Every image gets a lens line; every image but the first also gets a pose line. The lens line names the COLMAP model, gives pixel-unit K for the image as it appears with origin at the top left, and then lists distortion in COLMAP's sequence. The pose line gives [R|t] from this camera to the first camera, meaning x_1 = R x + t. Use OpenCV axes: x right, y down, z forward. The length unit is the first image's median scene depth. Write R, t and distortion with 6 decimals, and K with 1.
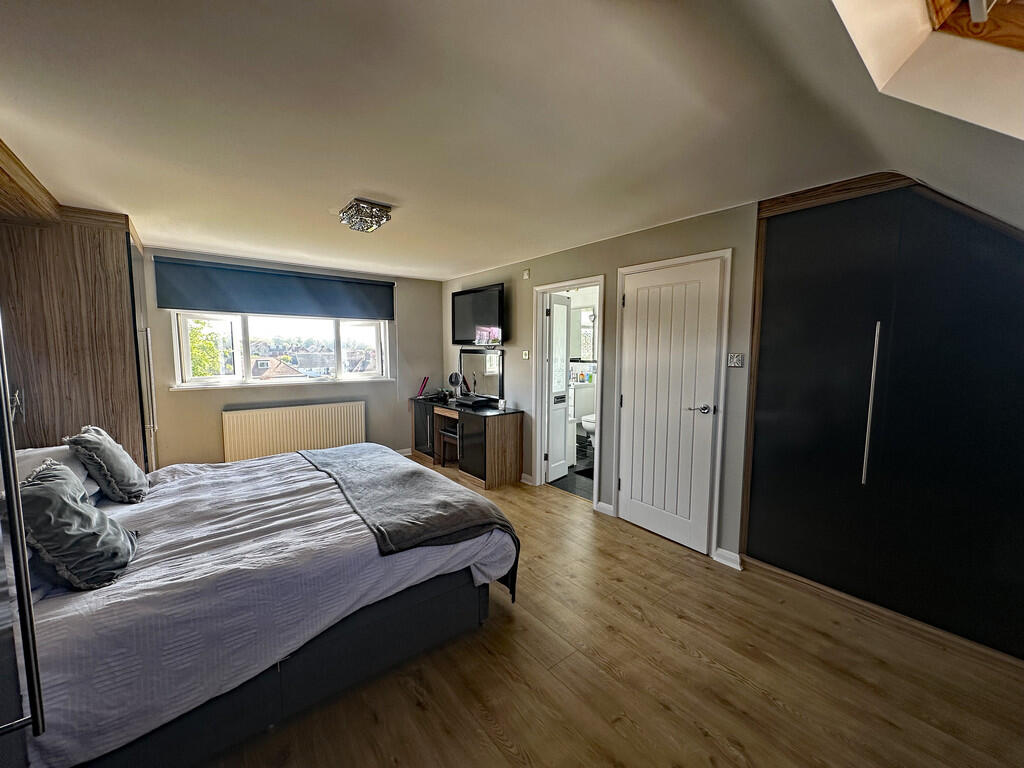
lens RADIAL K [[407.5, 0, 512.0], [0, 407.5, 384.0], [0, 0, 1]] dist [-0.002308, -0.000223]
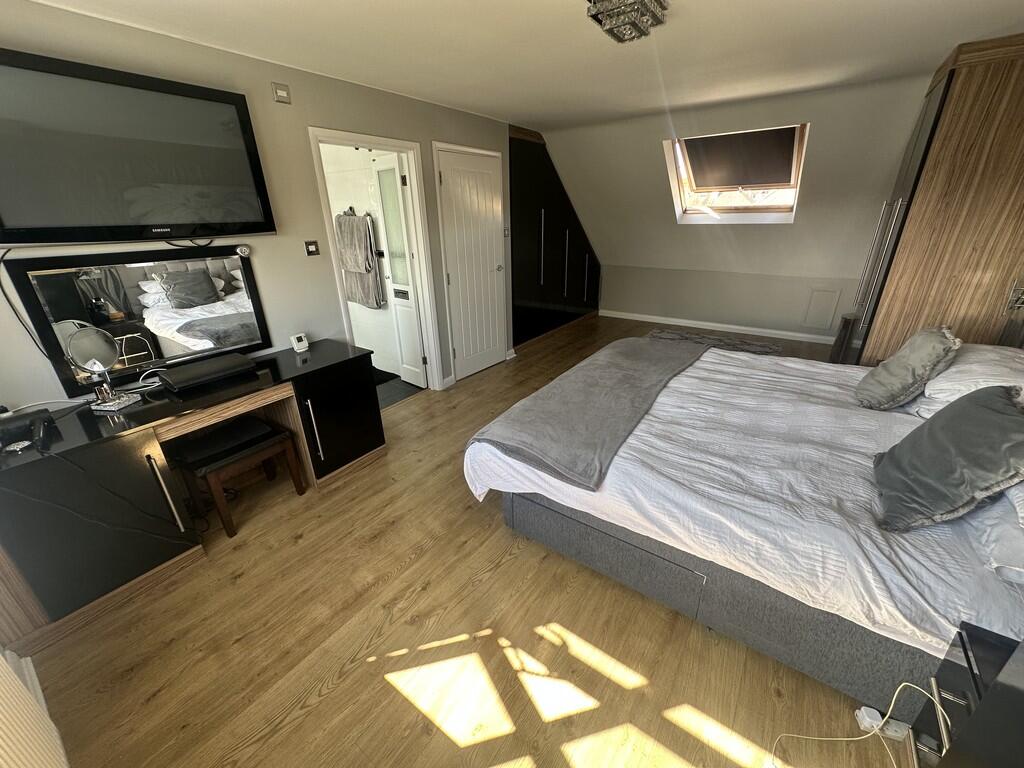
lens RADIAL K [[407.5, 0, 512.0], [0, 407.5, 384.0], [0, 0, 1]] dist [-0.002308, -0.000223]
pose [[-0.279133, -0.370463, 0.885913, -1.042534], [0.104004, 0.905493, 0.411420, -0.166974], [-0.954603, 0.206980, -0.214223, 1.382697]]
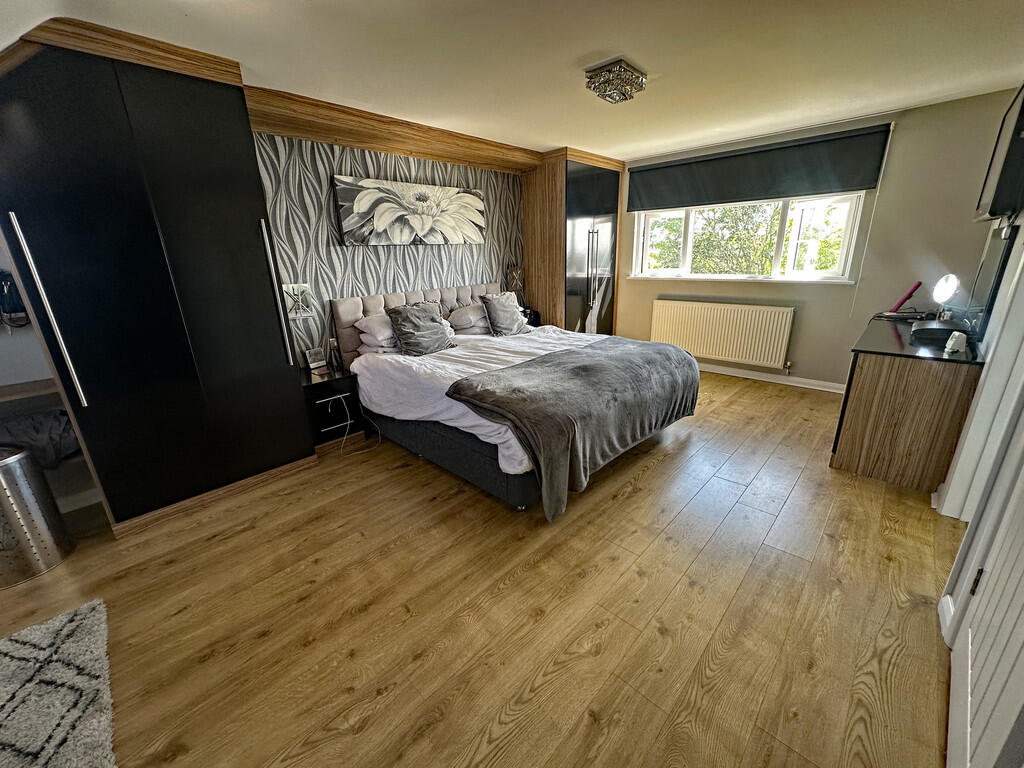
lens RADIAL K [[407.5, 0, 512.0], [0, 407.5, 384.0], [0, 0, 1]] dist [-0.002308, -0.000223]
pose [[0.133112, 0.292214, -0.947044, 0.638260], [-0.059063, 0.956188, 0.286734, -0.018540], [0.989340, 0.017768, 0.144539, 0.636599]]
